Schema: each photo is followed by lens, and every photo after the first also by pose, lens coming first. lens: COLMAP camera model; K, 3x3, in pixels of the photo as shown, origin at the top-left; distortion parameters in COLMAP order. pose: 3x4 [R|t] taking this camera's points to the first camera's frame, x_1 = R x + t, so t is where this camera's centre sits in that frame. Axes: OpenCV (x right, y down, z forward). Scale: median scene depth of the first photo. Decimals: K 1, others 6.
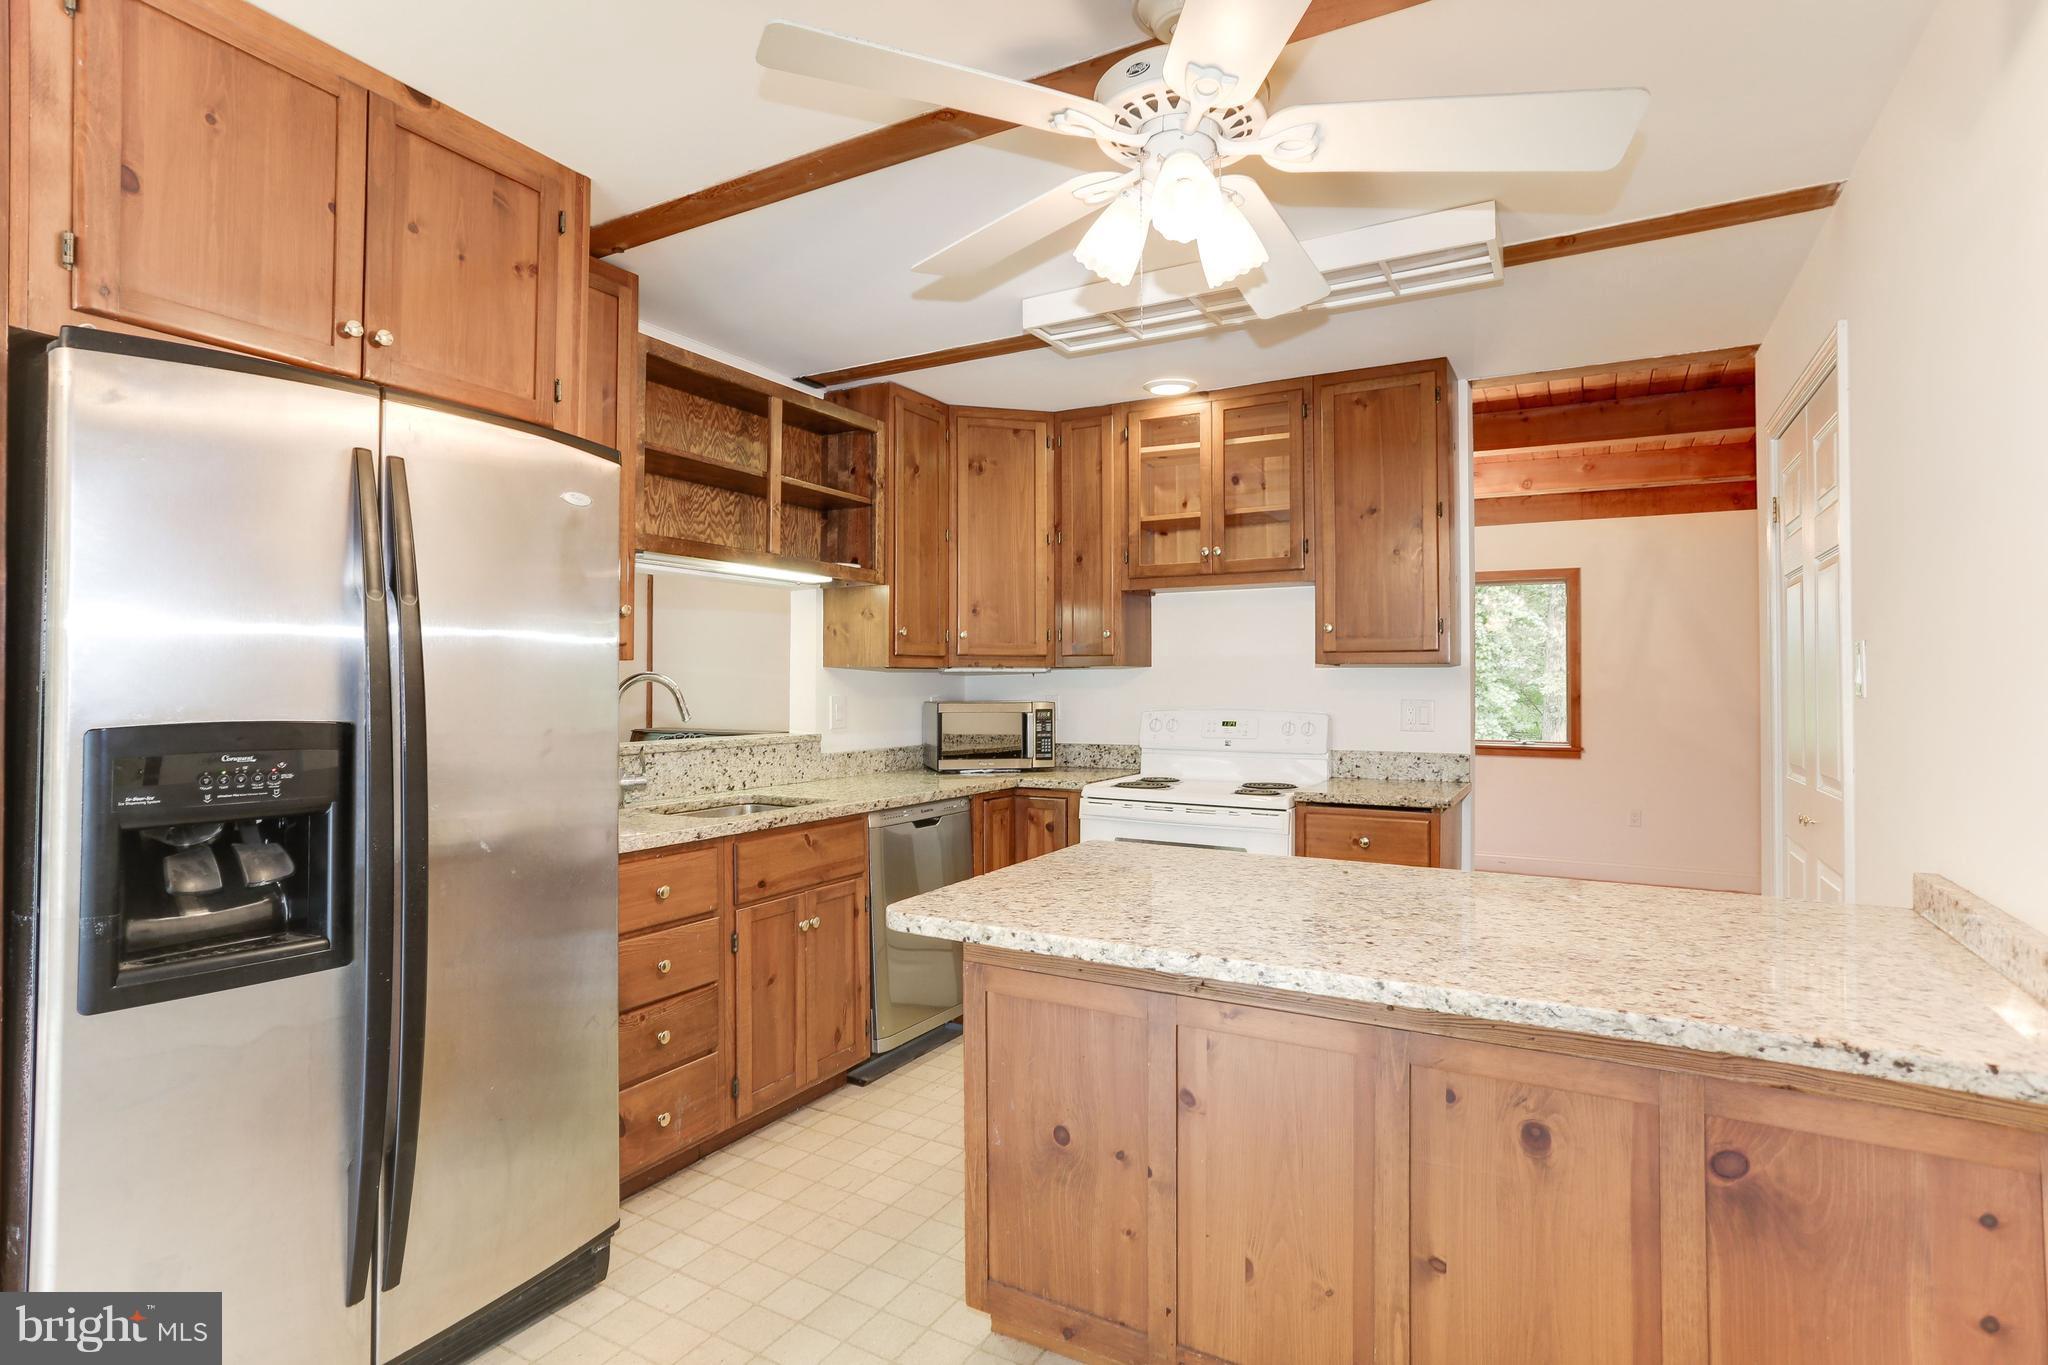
lens RADIAL K [[1026.4, 0, 1020.4], [0, 1026.4, 661.9], [0, 0, 1]] dist [-0.051133, 0.035124]
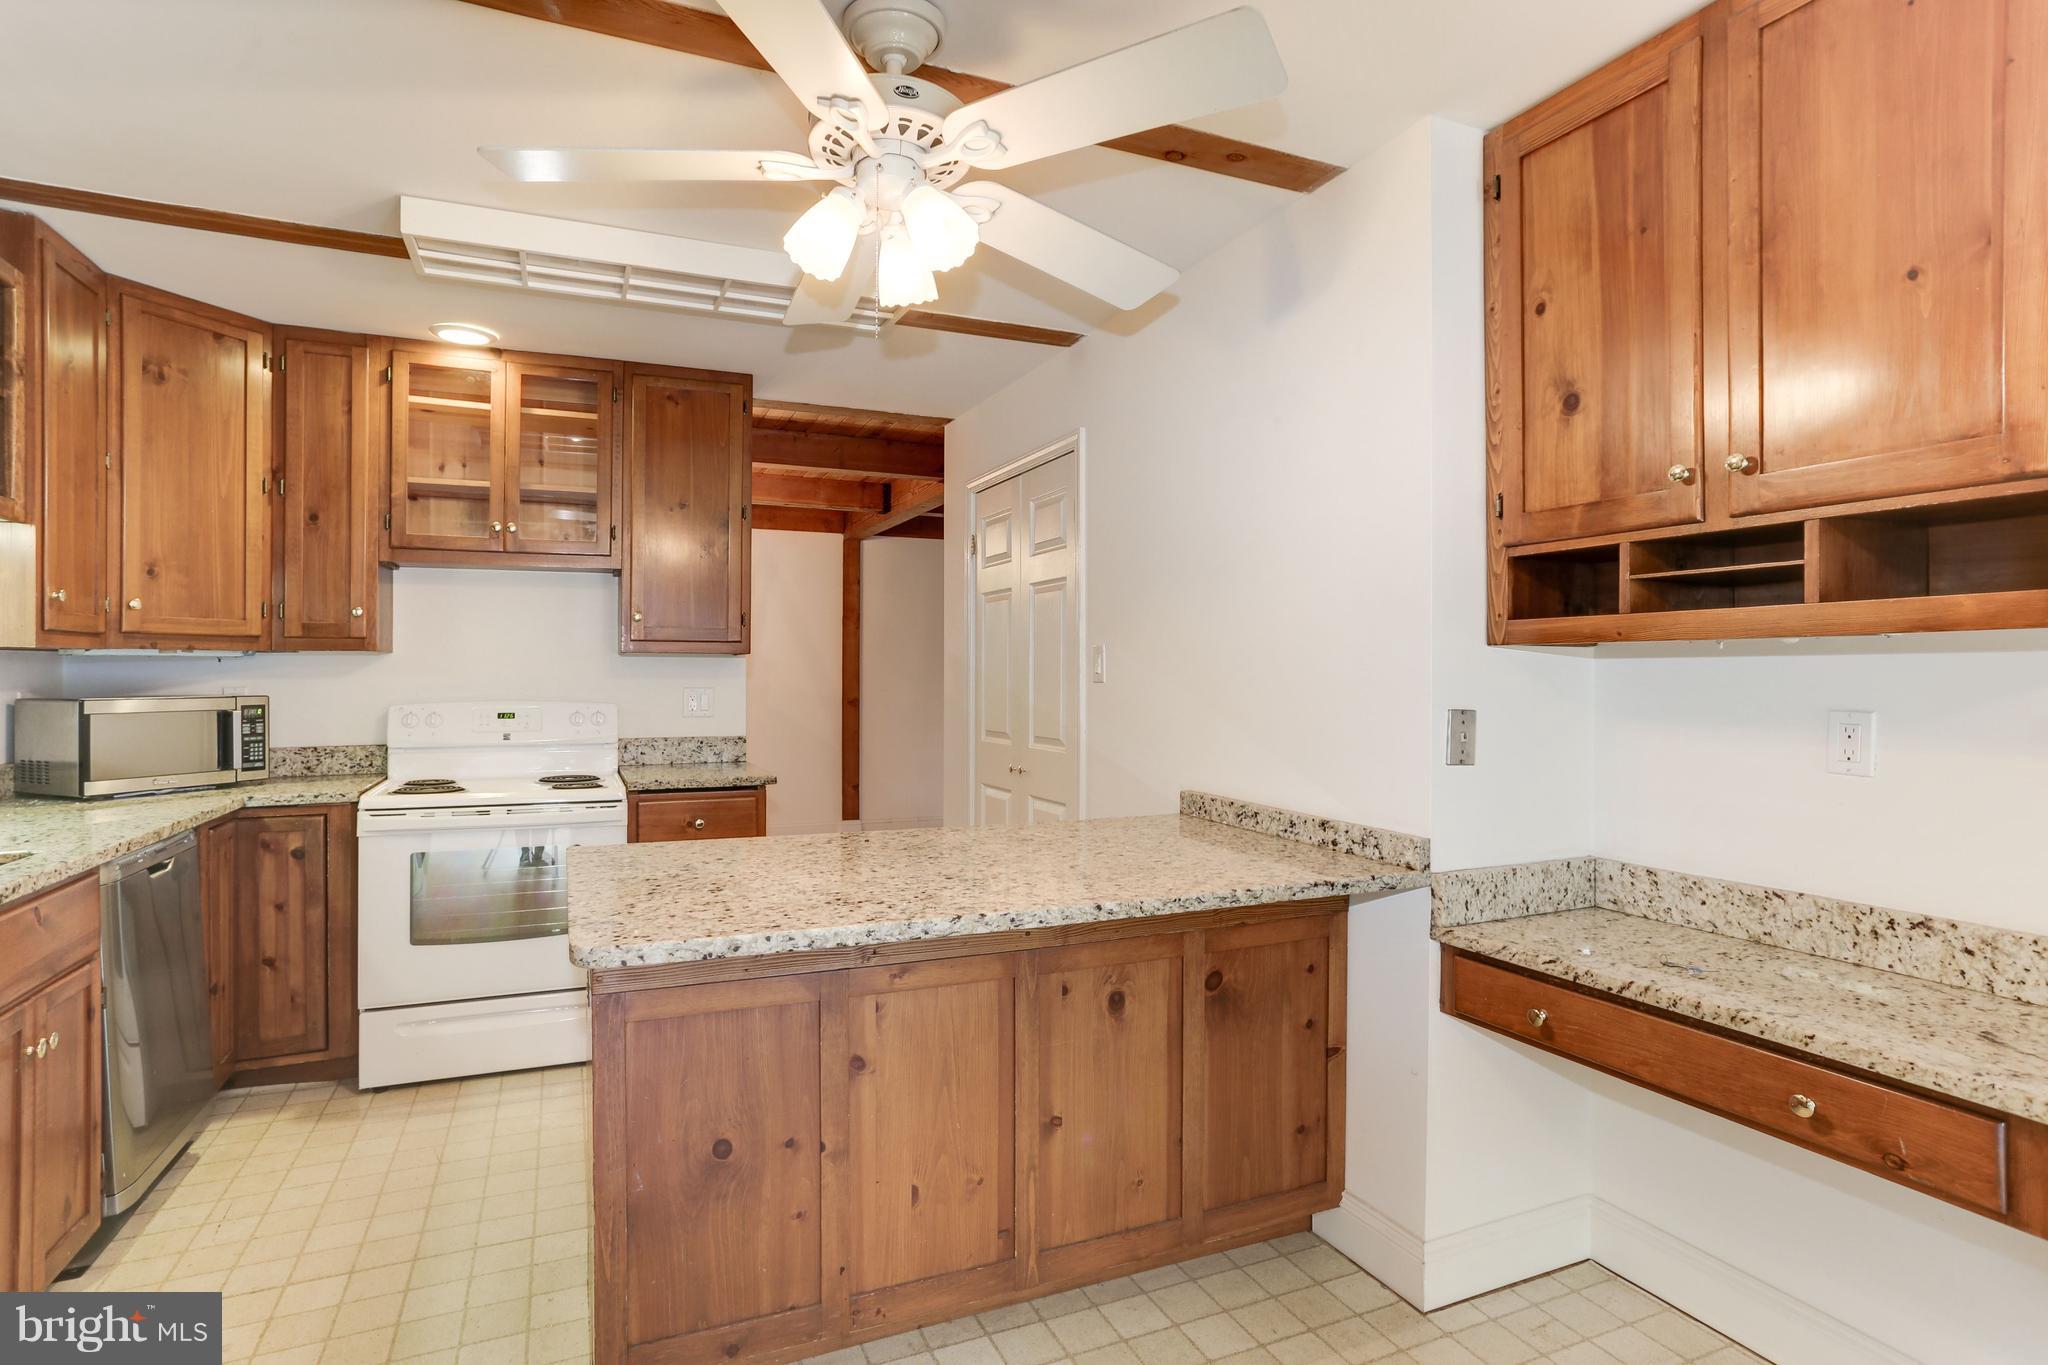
lens RADIAL K [[1017.1, 0, 988.6], [0, 1017.1, 668.1], [0, 0, 1]] dist [-0.044404, 0.031306]
pose [[0.615073, 0.002121, 0.788467, -0.268748], [-0.017582, 0.999785, 0.011027, -0.000036], [-0.788274, -0.020645, 0.614978, 0.112773]]
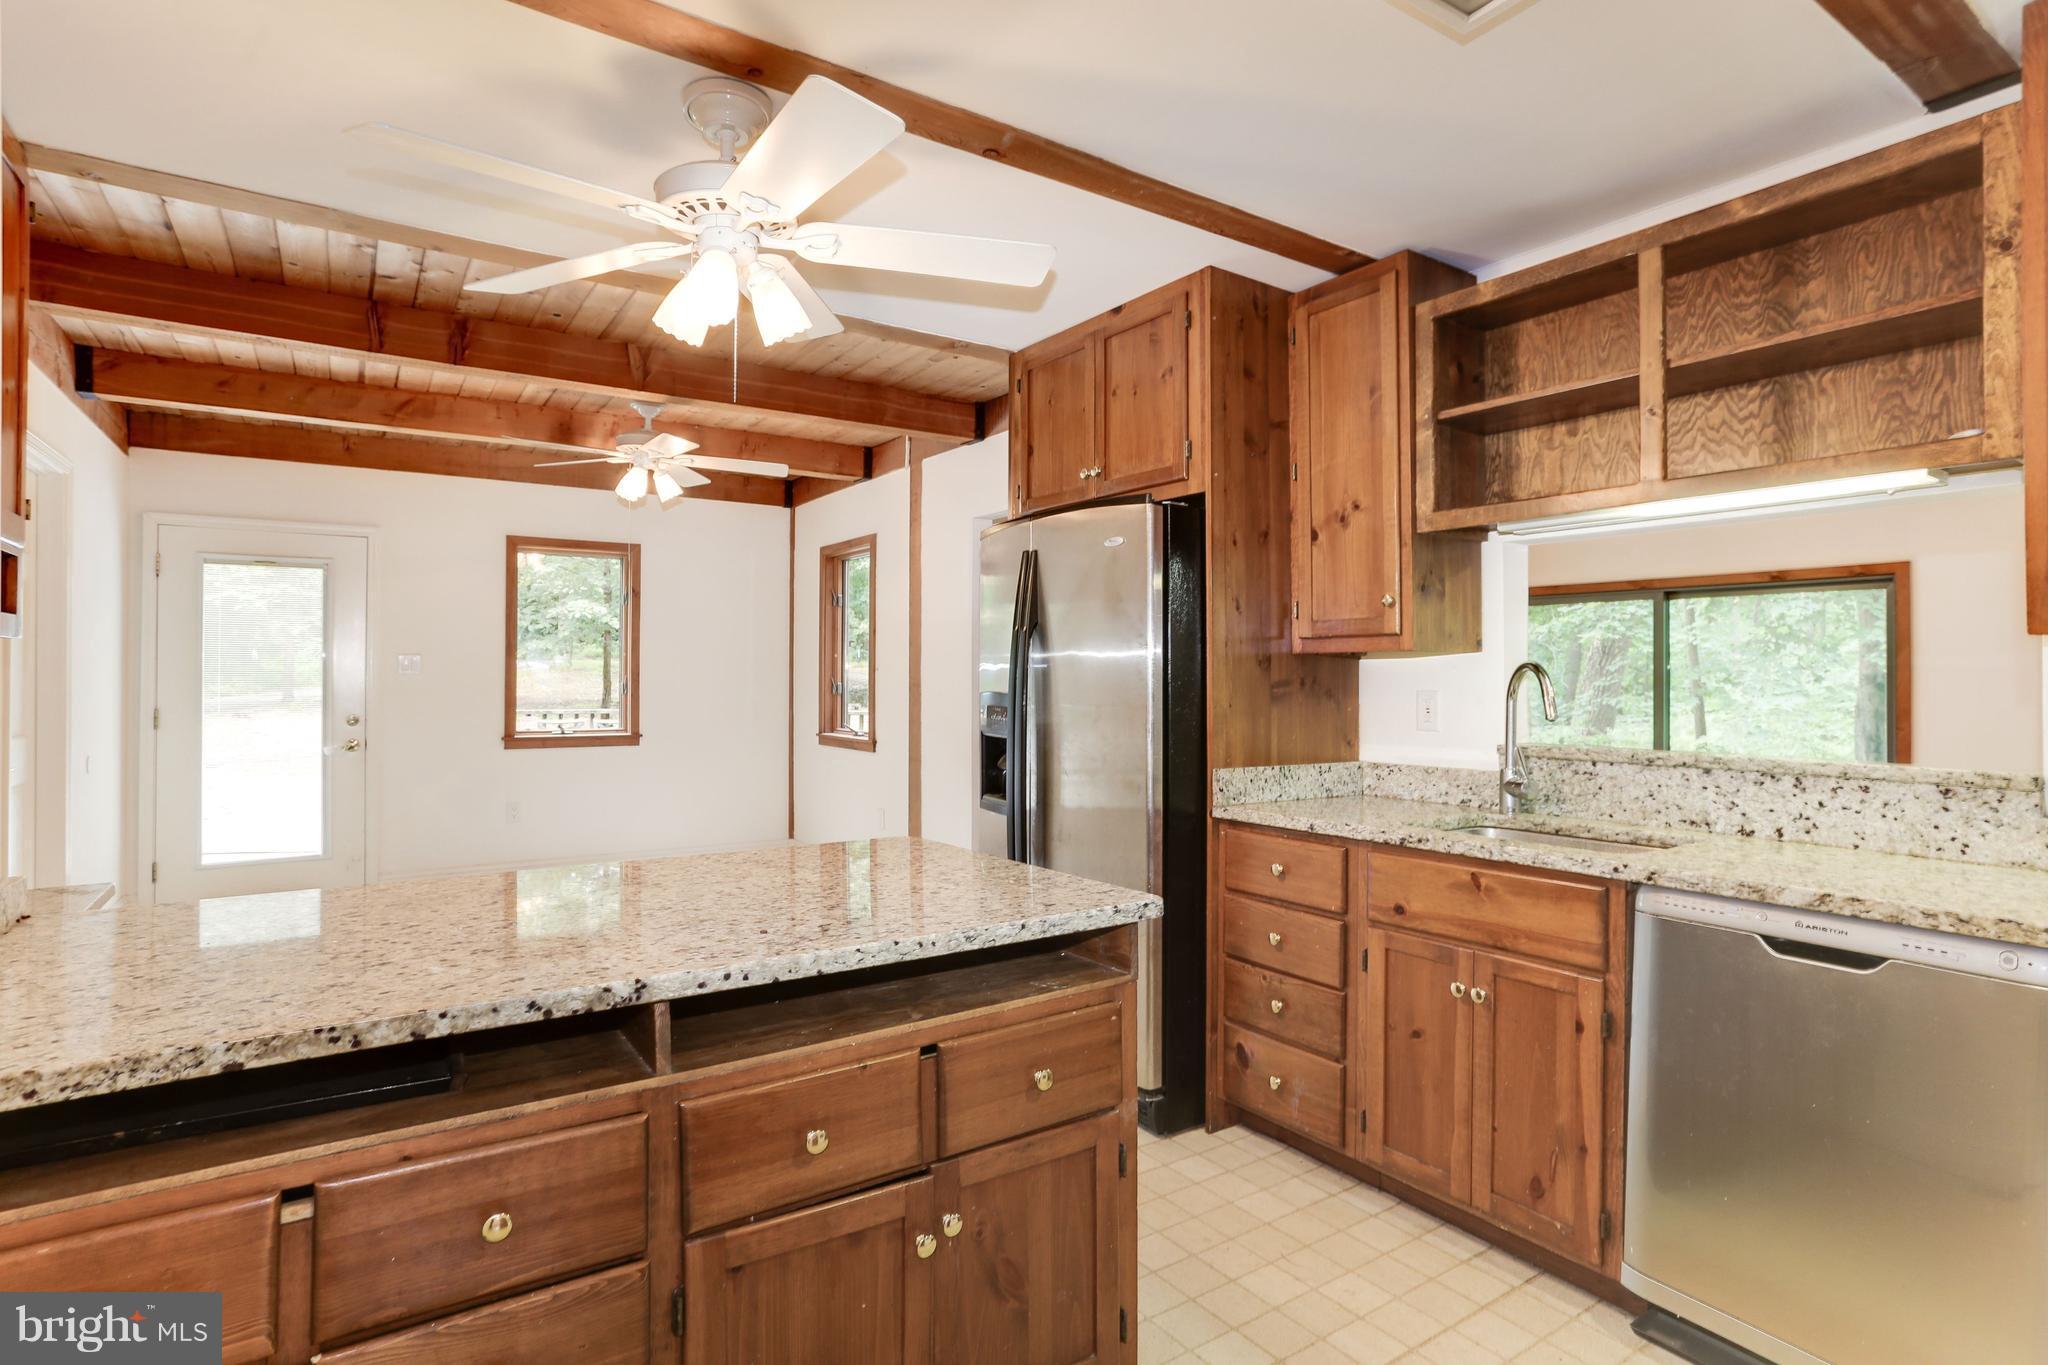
lens RADIAL K [[1026.4, 0, 1020.4], [0, 1026.4, 661.9], [0, 0, 1]] dist [-0.051133, 0.035124]
pose [[-0.447087, -0.019252, -0.894283, 0.481944], [0.013995, 0.999495, -0.028513, 0.024172], [0.894381, -0.025263, -0.446592, 0.824406]]
